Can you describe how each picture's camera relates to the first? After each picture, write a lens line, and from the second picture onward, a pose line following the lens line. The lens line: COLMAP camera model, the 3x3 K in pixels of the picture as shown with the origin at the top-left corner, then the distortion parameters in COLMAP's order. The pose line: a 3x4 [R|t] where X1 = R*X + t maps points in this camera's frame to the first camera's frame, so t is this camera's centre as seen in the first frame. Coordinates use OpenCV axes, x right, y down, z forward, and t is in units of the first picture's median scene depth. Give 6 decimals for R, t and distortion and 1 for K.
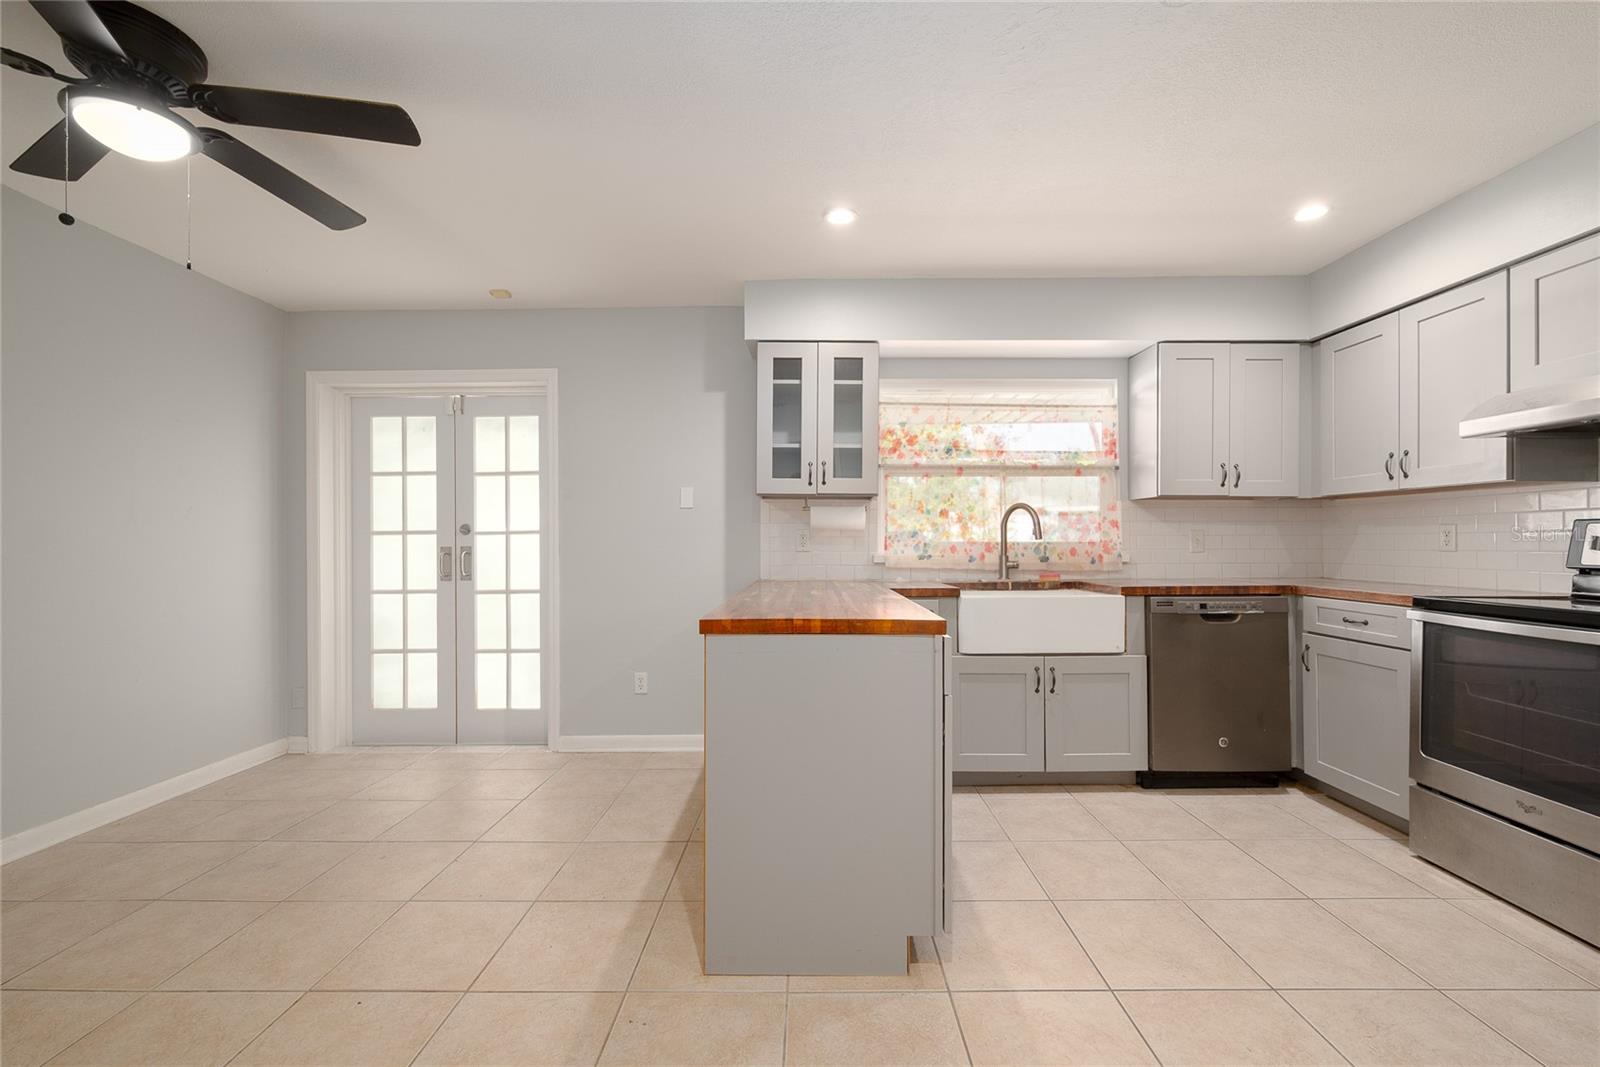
lens RADIAL K [[644.6, 0, 803.1], [0, 644.6, 545.6], [0, 0, 1]] dist [-0.000535, 0.000049]
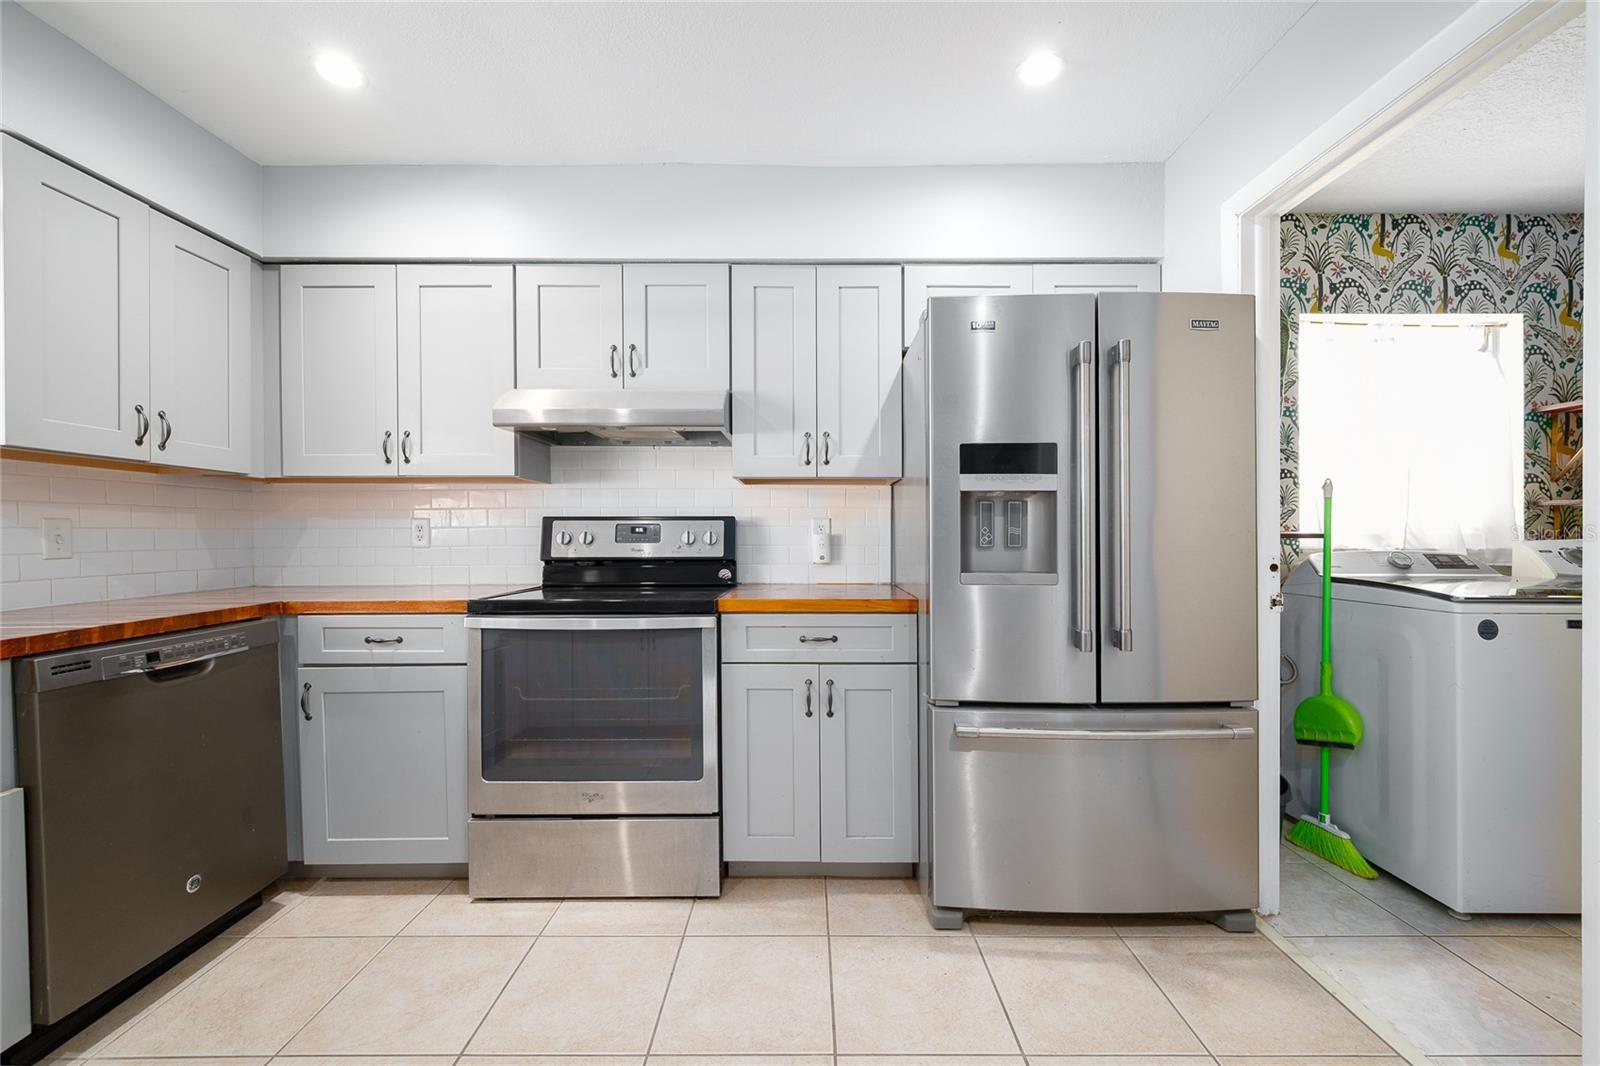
lens RADIAL K [[643.5, 0, 808.2], [0, 643.5, 533.8], [0, 0, 1]] dist [-0.002009, 0.000218]
pose [[-0.014979, -0.001352, 0.999887, 0.064069], [0.009903, 0.999950, 0.001500, -0.006505], [-0.999839, 0.009924, -0.014965, 0.450465]]
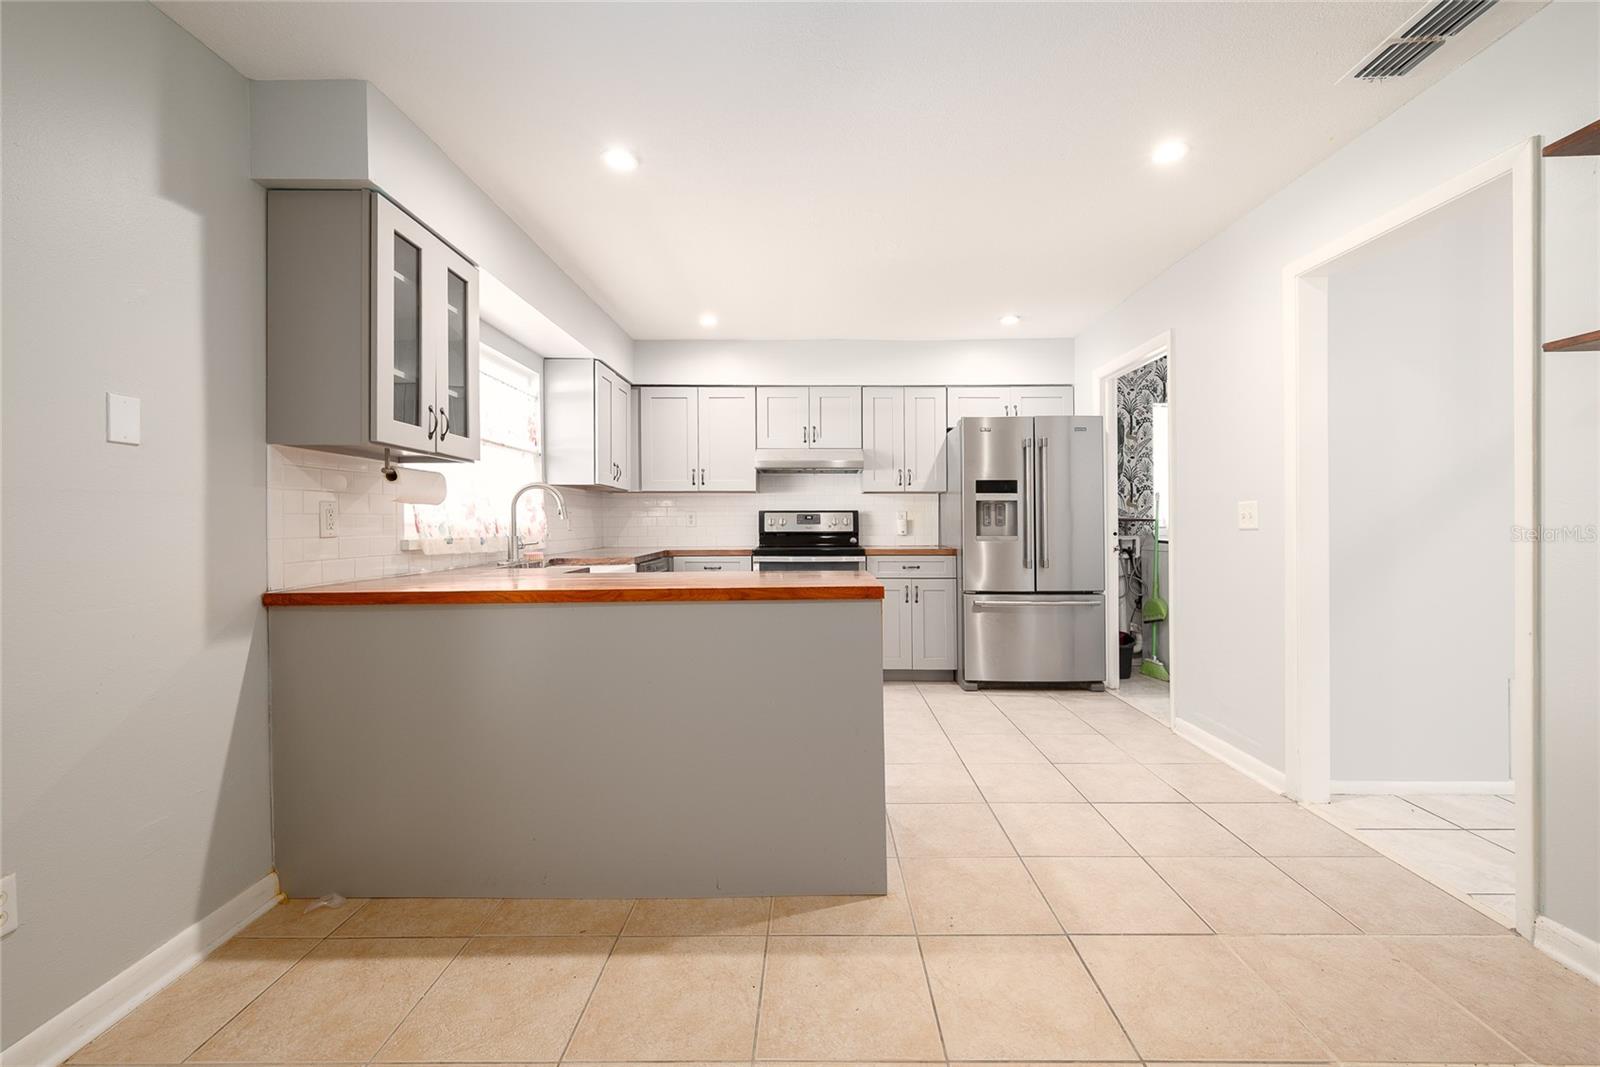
lens RADIAL K [[653.8, 0, 812.1], [0, 653.8, 520.9], [0, 0, 1]] dist [-0.000068, 0.000246]
pose [[-0.015689, 0.001948, 0.999875, -0.797305], [0.010732, 0.999941, -0.001779, -0.000826], [-0.999819, 0.010703, -0.015709, 0.691138]]
